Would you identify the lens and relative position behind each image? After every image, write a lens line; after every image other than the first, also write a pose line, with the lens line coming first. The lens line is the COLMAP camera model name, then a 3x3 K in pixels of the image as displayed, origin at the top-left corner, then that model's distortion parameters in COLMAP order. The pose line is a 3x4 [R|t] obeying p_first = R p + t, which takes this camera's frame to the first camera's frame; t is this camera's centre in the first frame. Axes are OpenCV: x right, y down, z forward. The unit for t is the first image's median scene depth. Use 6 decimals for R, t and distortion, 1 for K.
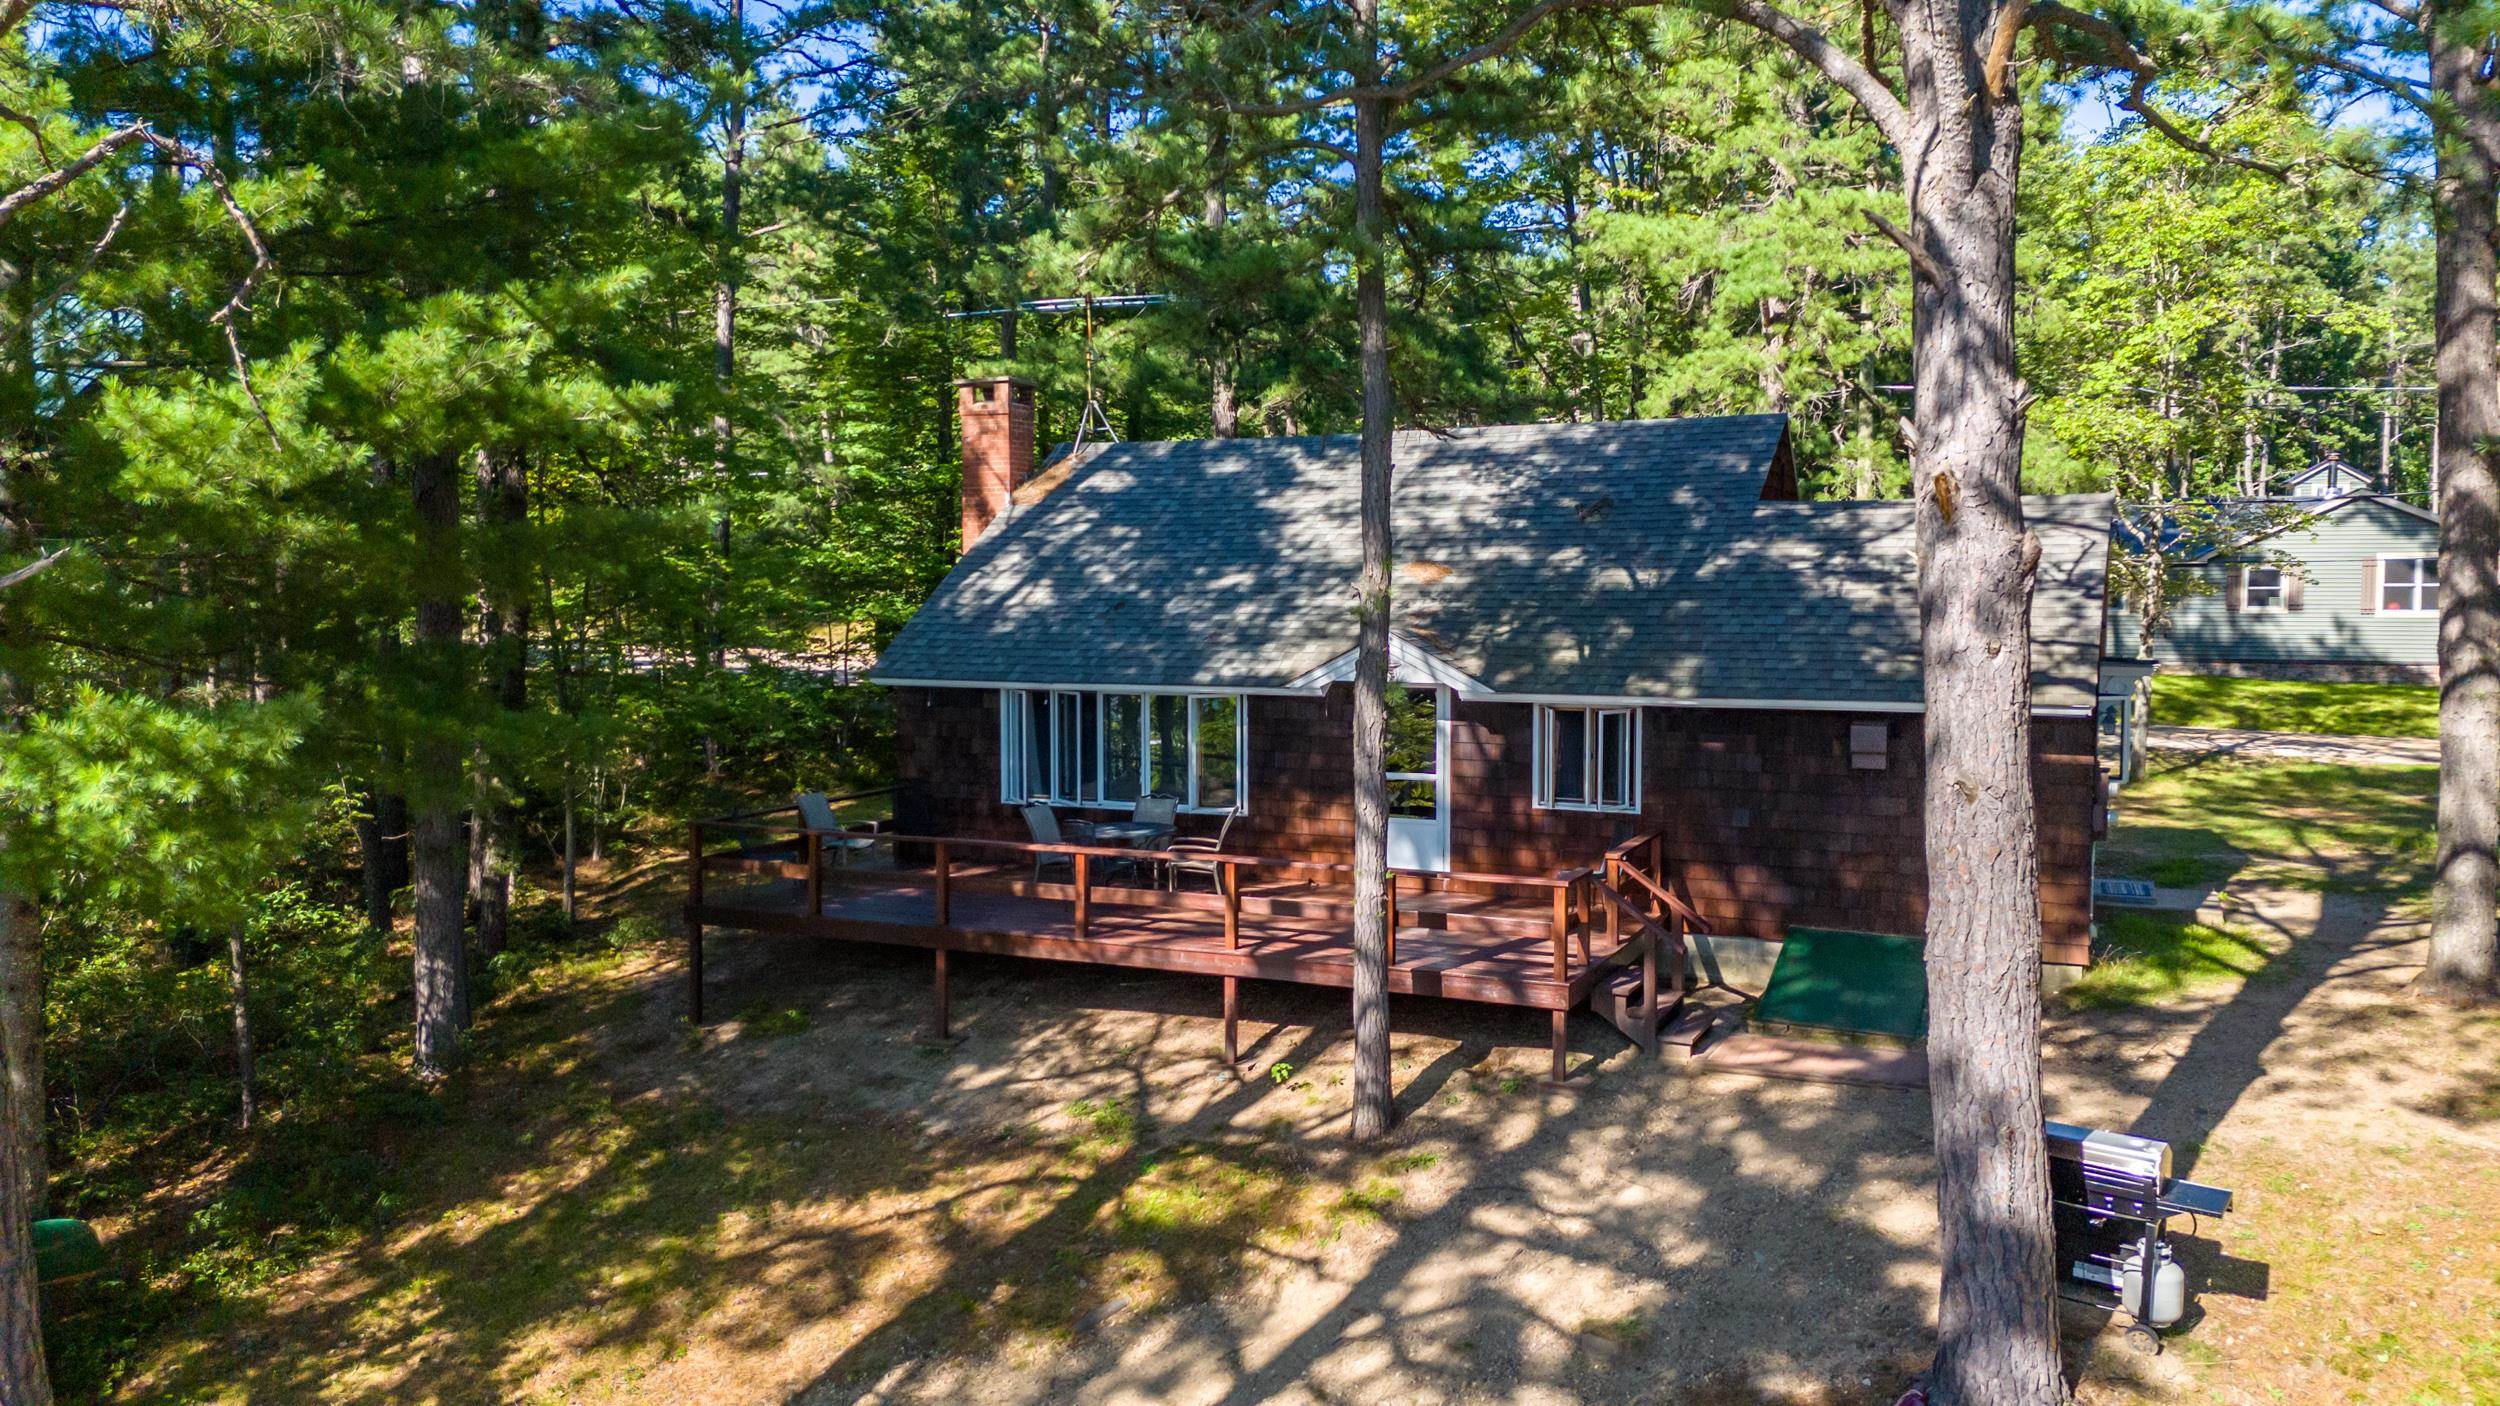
lens RADIAL K [[1725.4, 0, 1242.5], [0, 1725.4, 732.5], [0, 0, 1]] dist [0.181225, -0.386243]
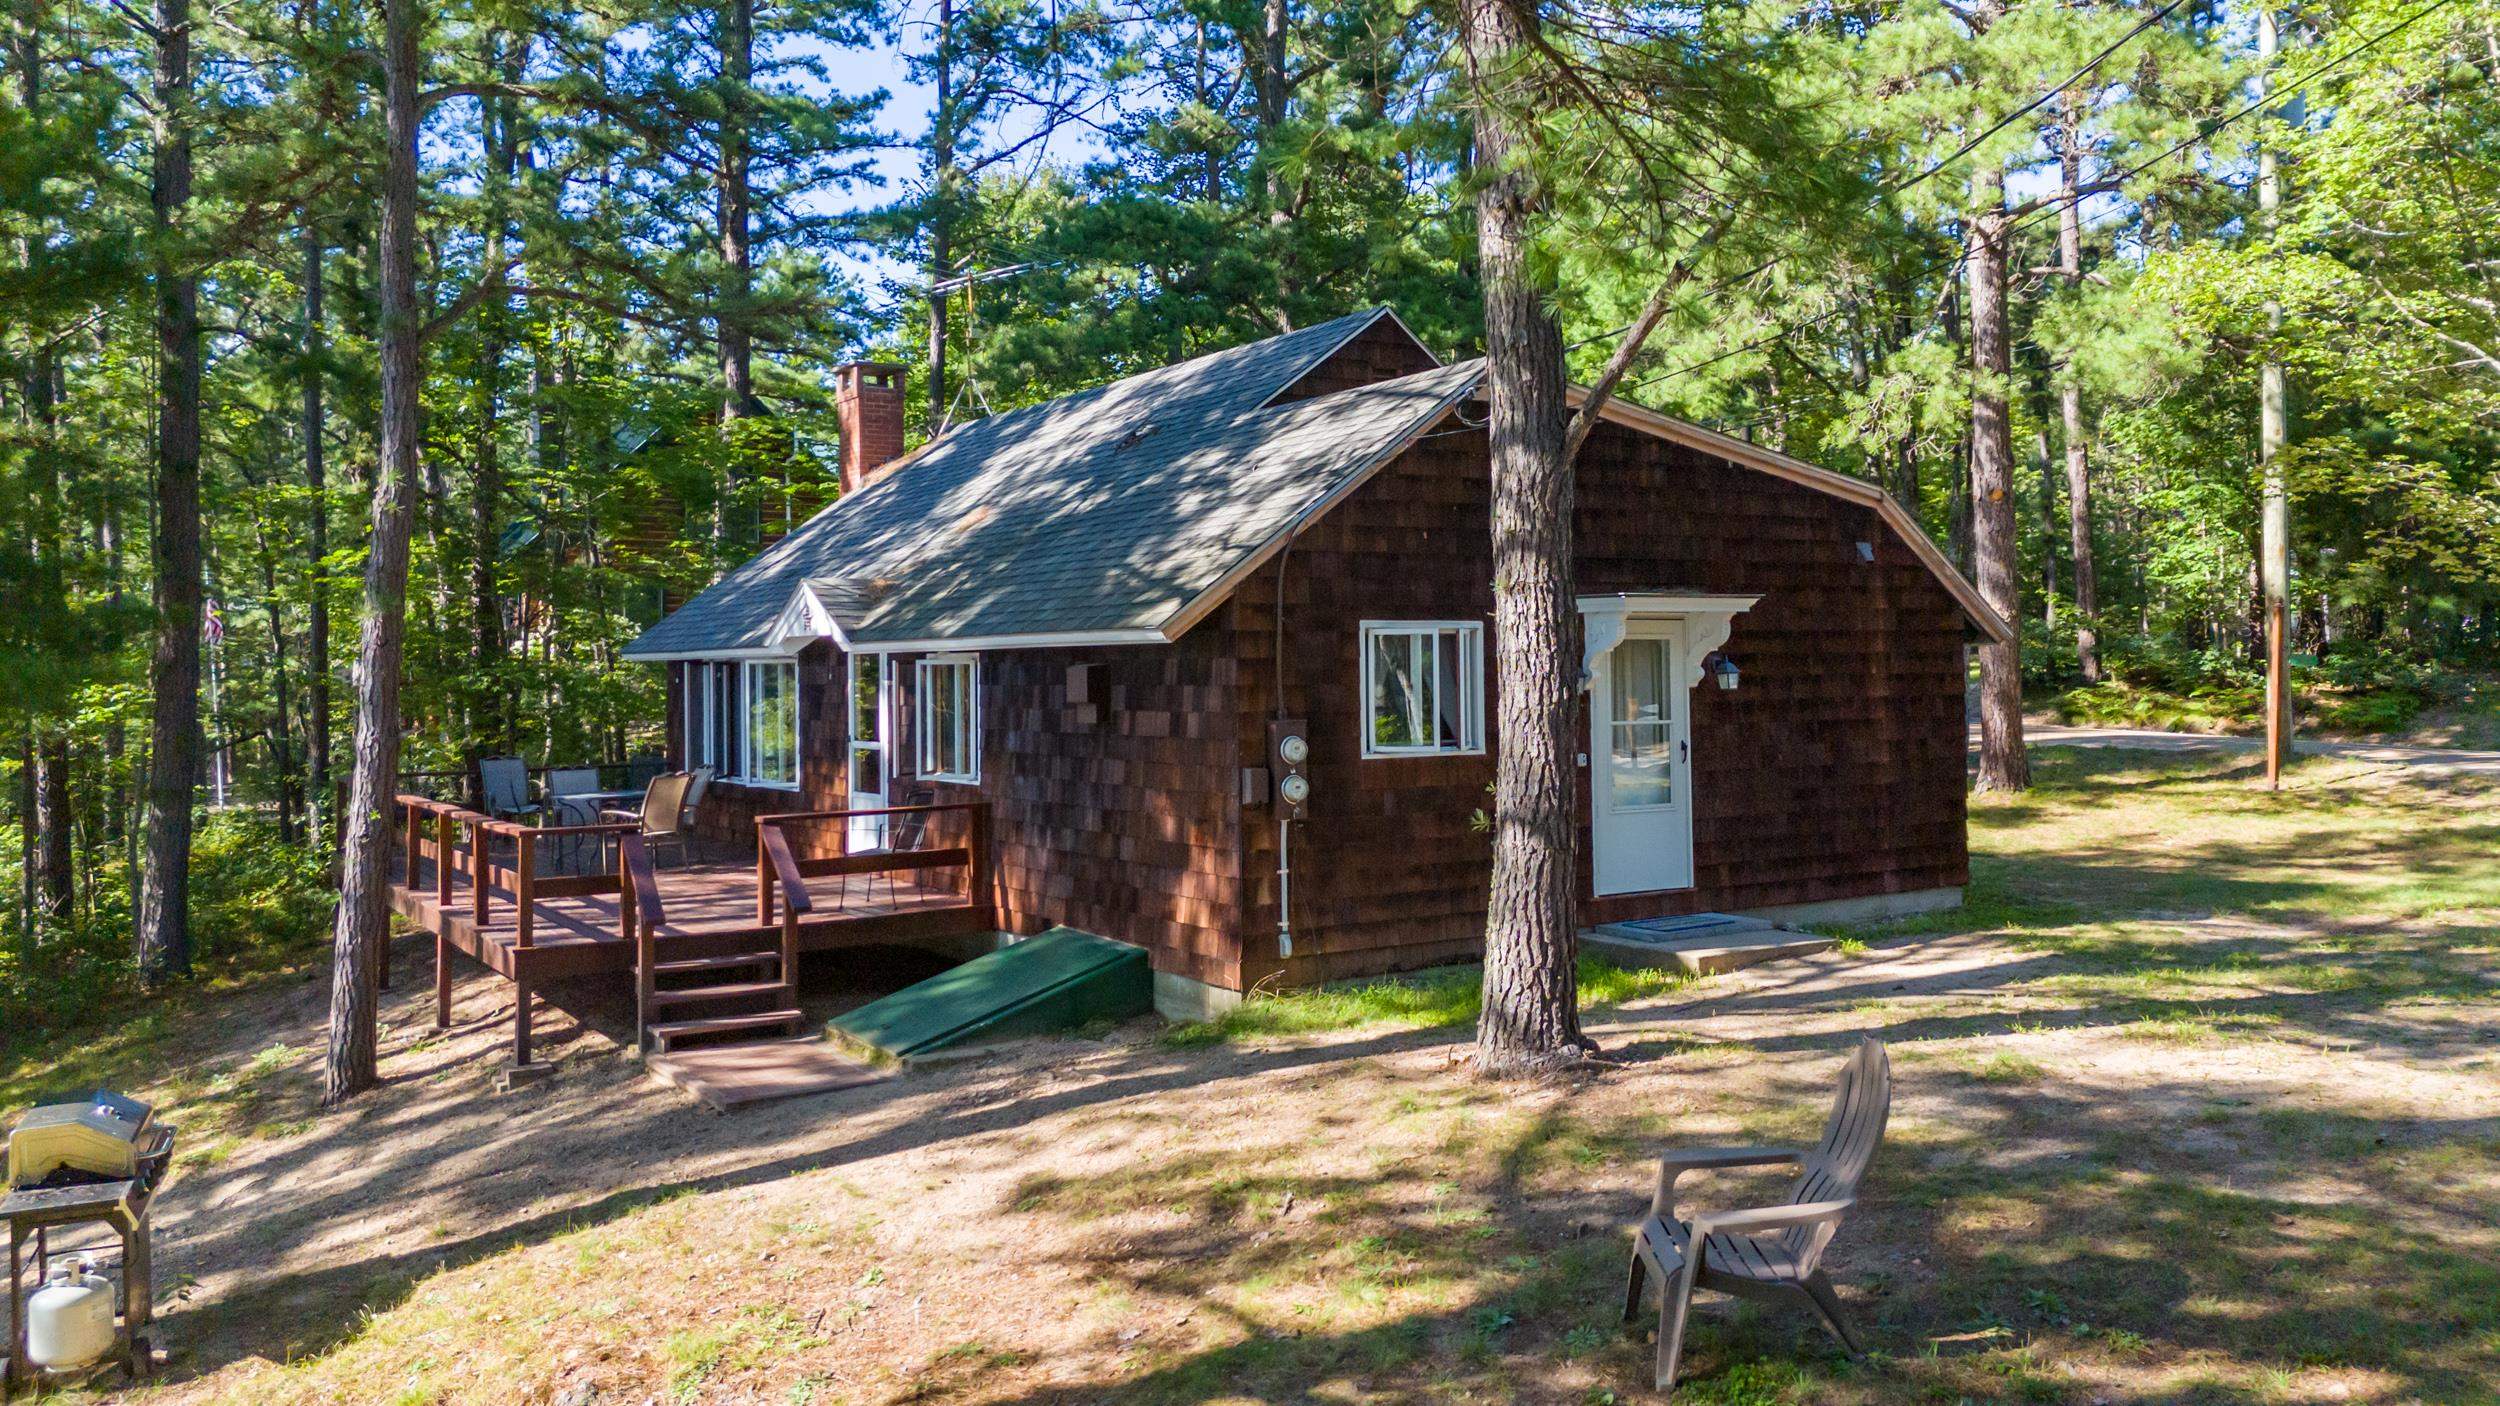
lens RADIAL K [[1725.4, 0, 1242.5], [0, 1725.4, 732.5], [0, 0, 1]] dist [0.181225, -0.386243]
pose [[0.869982, 0.010337, -0.492975, 0.693482], [-0.028470, 0.999165, -0.029291, 0.039701], [0.492261, 0.039518, 0.869550, 0.320401]]
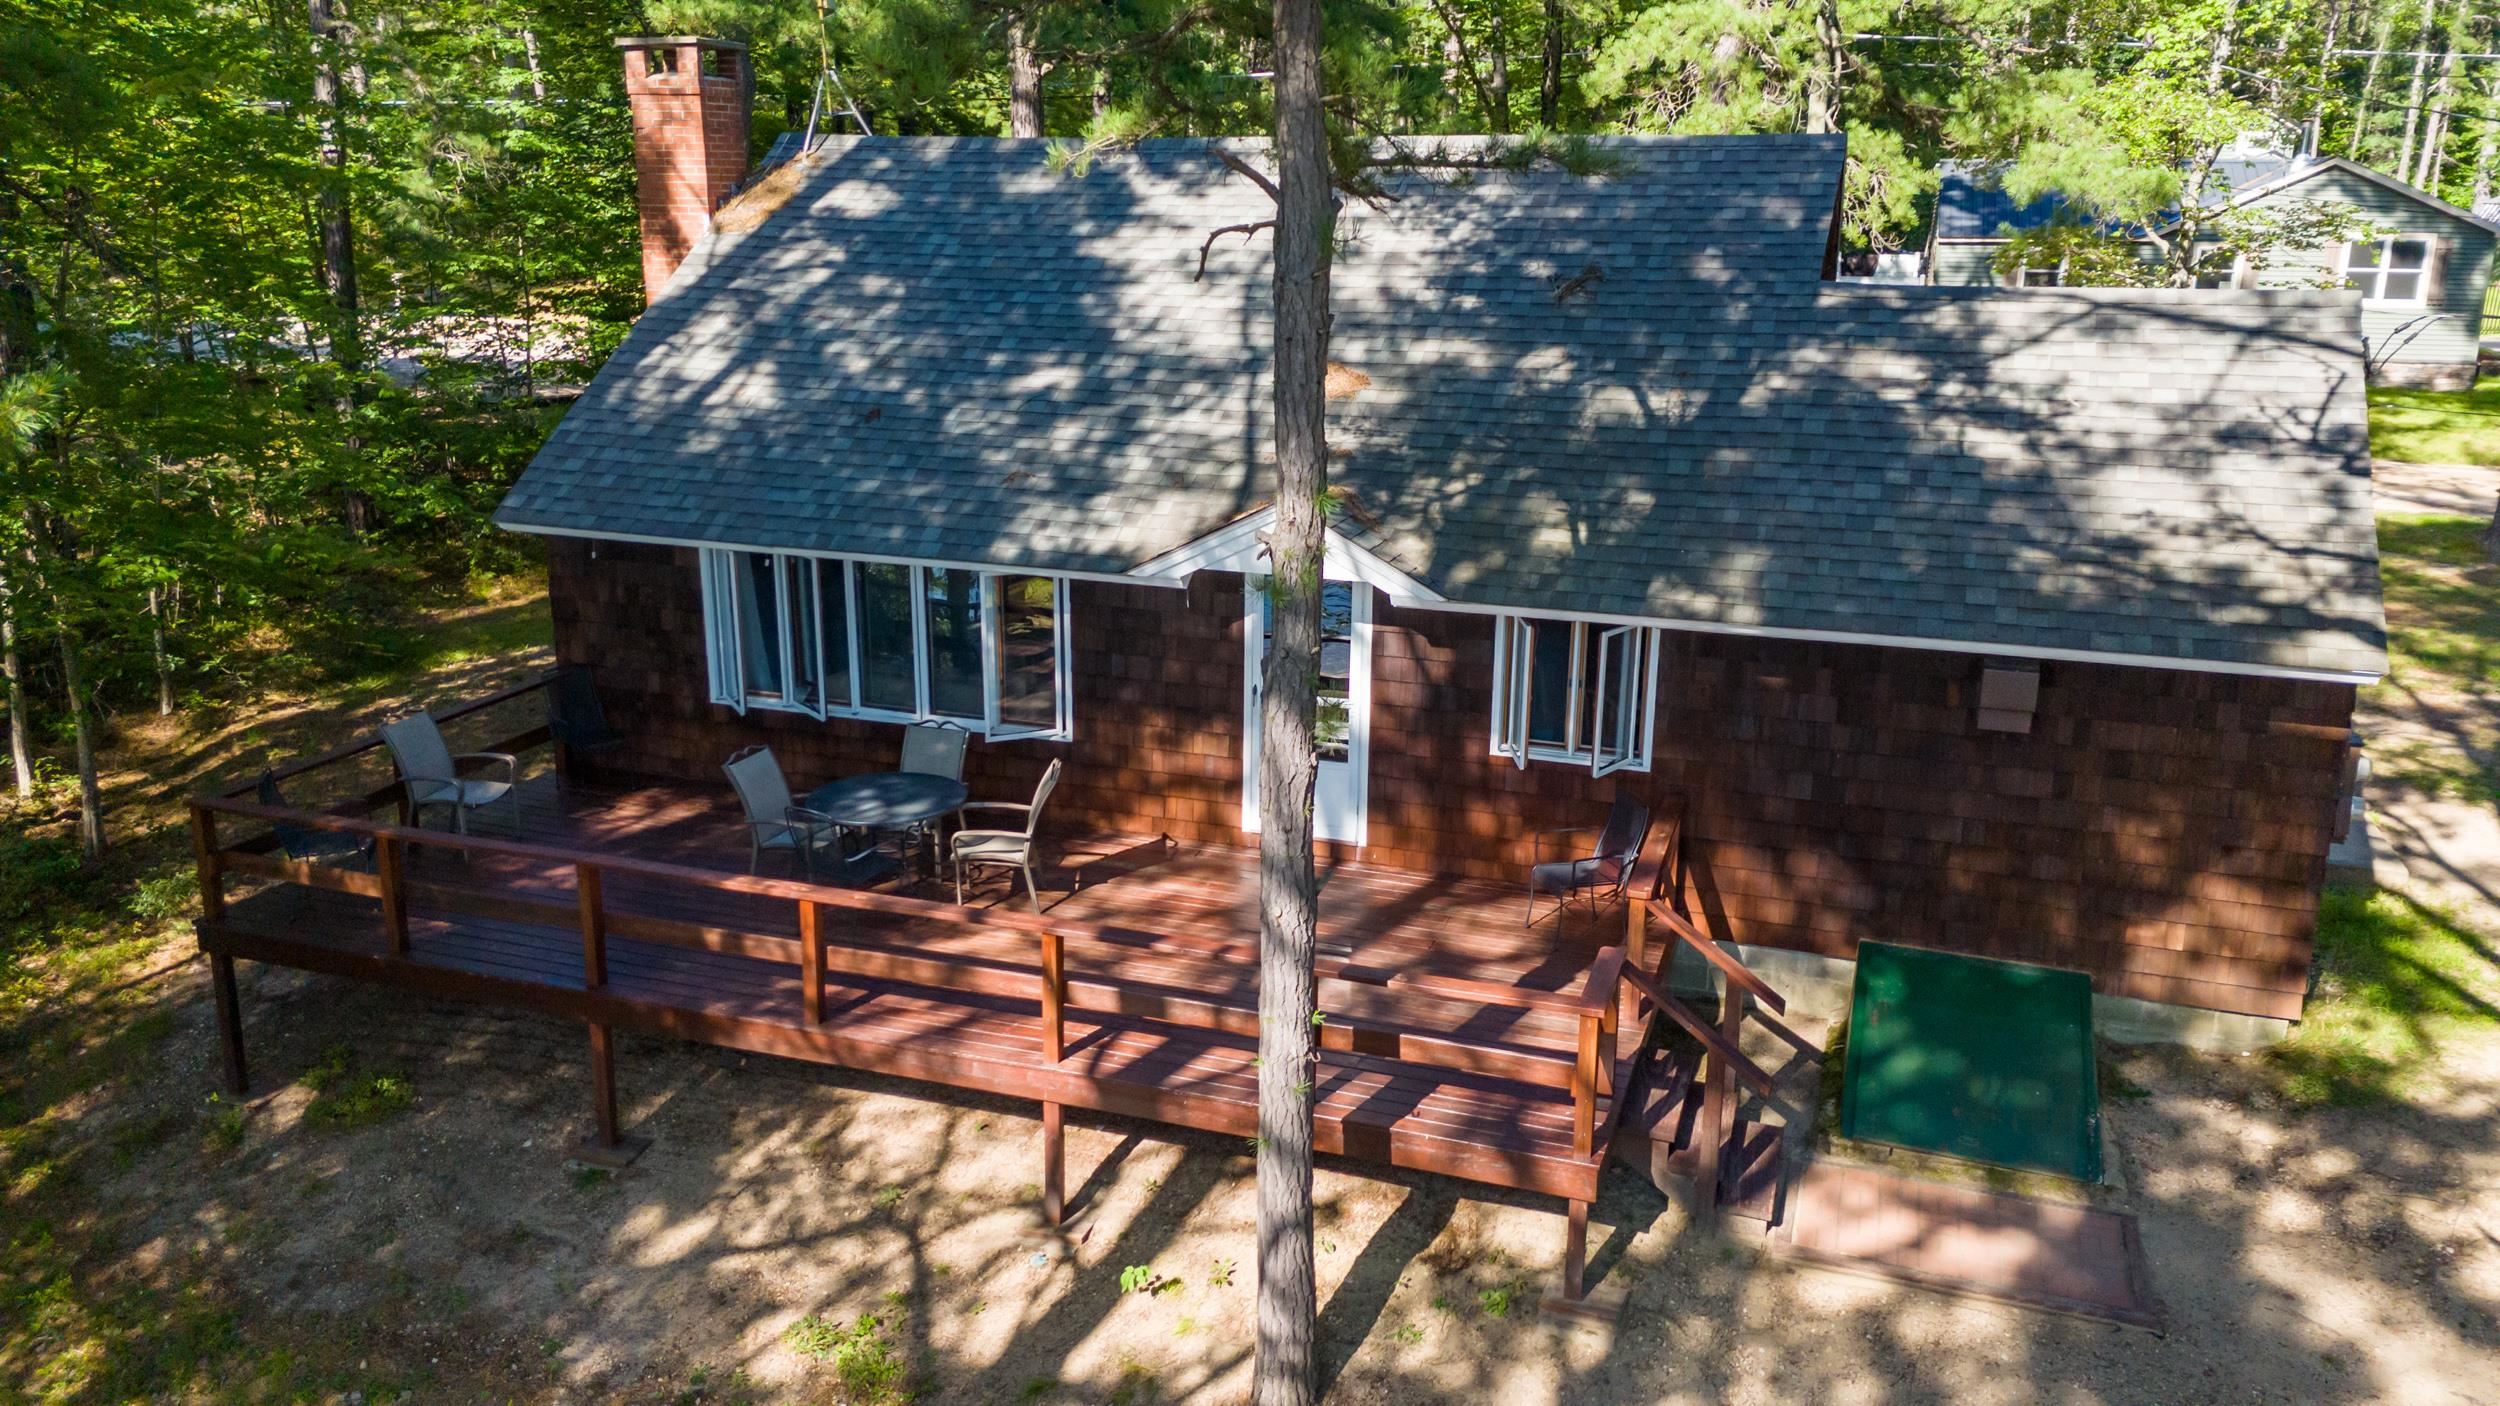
lens RADIAL K [[1776.7, 0, 1250.0], [0, 1776.7, 703.0], [0, 0, 1]] dist [0.124457, -0.165498]
pose [[0.994433, -0.020227, 0.103407, -0.000986], [0.000550, 0.982383, 0.186876, -0.103971], [-0.105365, -0.185779, 0.976926, 0.316585]]
